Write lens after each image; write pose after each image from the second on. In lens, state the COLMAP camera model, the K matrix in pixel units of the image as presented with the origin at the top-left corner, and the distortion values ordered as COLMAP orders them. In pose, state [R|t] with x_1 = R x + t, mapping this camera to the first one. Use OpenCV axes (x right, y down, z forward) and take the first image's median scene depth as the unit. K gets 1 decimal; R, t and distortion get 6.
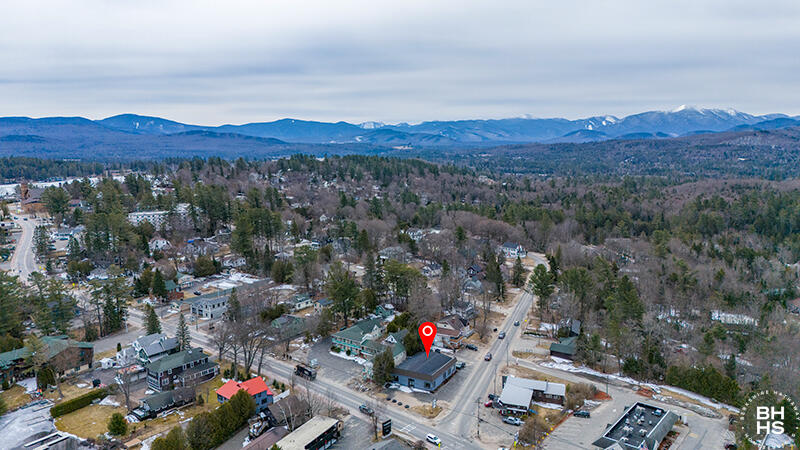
lens RADIAL K [[592.1, 0, 400.0], [0, 592.1, 225.0], [0, 0, 1]] dist [0.048511, -0.001413]
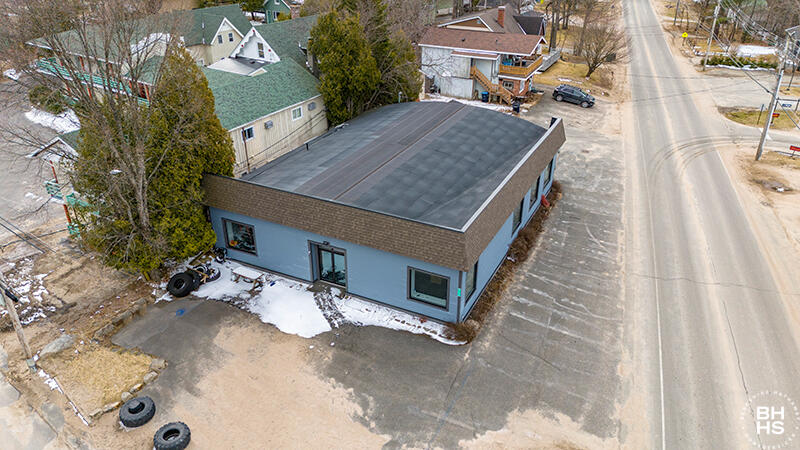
lens RADIAL K [[592.1, 0, 400.0], [0, 592.1, 225.0], [0, 0, 1]] dist [0.048511, -0.001413]
pose [[0.999276, -0.017046, 0.034010, 0.033184], [0.004872, 0.943977, 0.329977, 0.200372], [-0.037730, -0.329572, 0.943376, 0.845296]]
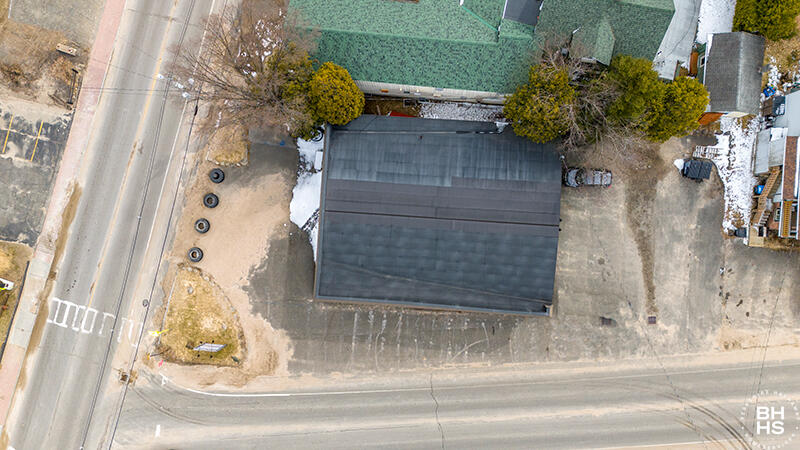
lens RADIAL K [[592.1, 0, 400.0], [0, 592.1, 225.0], [0, 0, 1]] dist [0.048511, -0.001413]
pose [[0.418398, 0.907692, -0.032231, 0.047875], [-0.089466, 0.076501, 0.993048, -0.008189], [0.903847, -0.412606, 0.113216, 0.991466]]
